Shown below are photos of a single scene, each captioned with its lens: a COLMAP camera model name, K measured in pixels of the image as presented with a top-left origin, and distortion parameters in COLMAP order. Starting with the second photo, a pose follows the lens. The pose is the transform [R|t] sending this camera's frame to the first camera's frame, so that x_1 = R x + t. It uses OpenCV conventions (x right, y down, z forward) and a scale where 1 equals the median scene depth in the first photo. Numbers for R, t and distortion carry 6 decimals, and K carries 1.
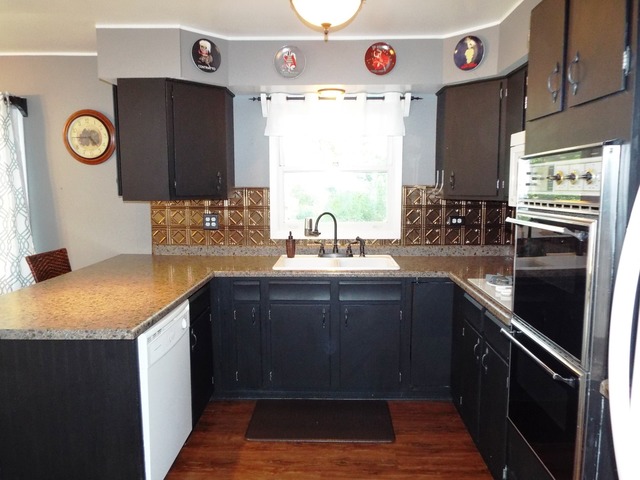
lens RADIAL K [[464.3, 0, 322.4], [0, 464.3, 241.5], [0, 0, 1]] dist [-0.004927, -0.001632]
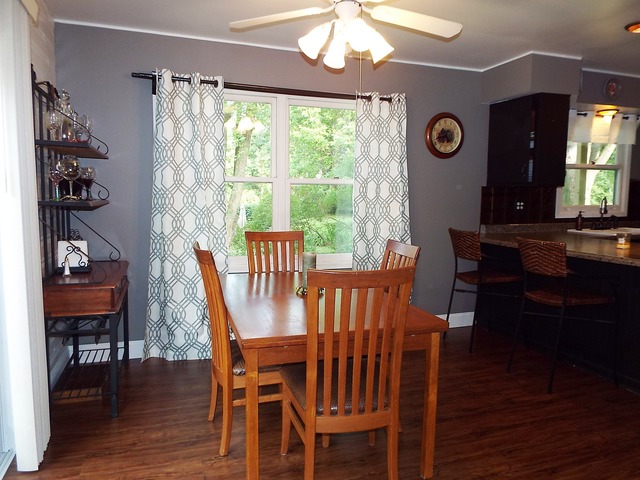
lens RADIAL K [[464.3, 0, 322.4], [0, 464.3, 241.5], [0, 0, 1]] dist [-0.004927, -0.001632]
pose [[0.937693, -0.035793, 0.345616, -1.232390], [0.040877, 0.999137, -0.007430, 0.044538], [-0.345052, 0.021094, 0.938347, -0.009885]]
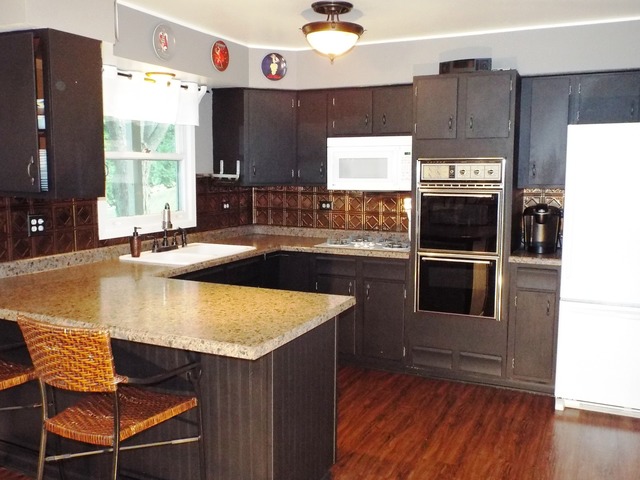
lens RADIAL K [[607.8, 0, 323.7], [0, 607.8, 243.1], [0, 0, 1]] dist [0.001549, -0.004388]
pose [[0.405518, -0.110150, 0.907426, -0.957607], [0.104898, 0.991762, 0.073510, -0.038337], [-0.908048, 0.065378, 0.413732, 0.201648]]
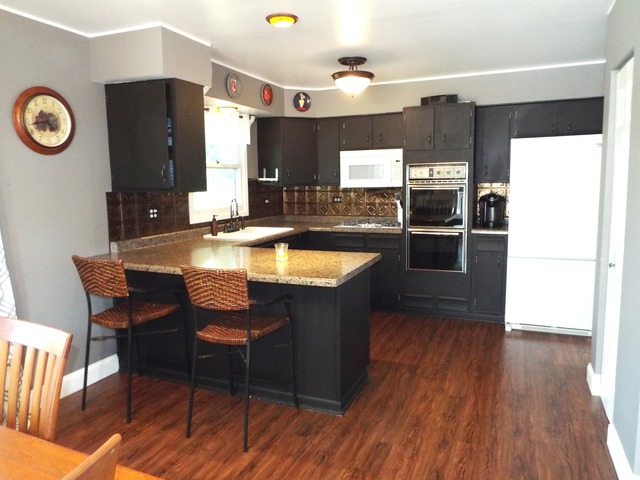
lens RADIAL K [[464.3, 0, 322.4], [0, 464.3, 241.5], [0, 0, 1]] dist [-0.004927, -0.001632]
pose [[0.366967, -0.129522, 0.921173, -1.116041], [0.124942, 0.988149, 0.089166, -0.025787], [-0.921805, 0.082372, 0.378801, 0.255313]]
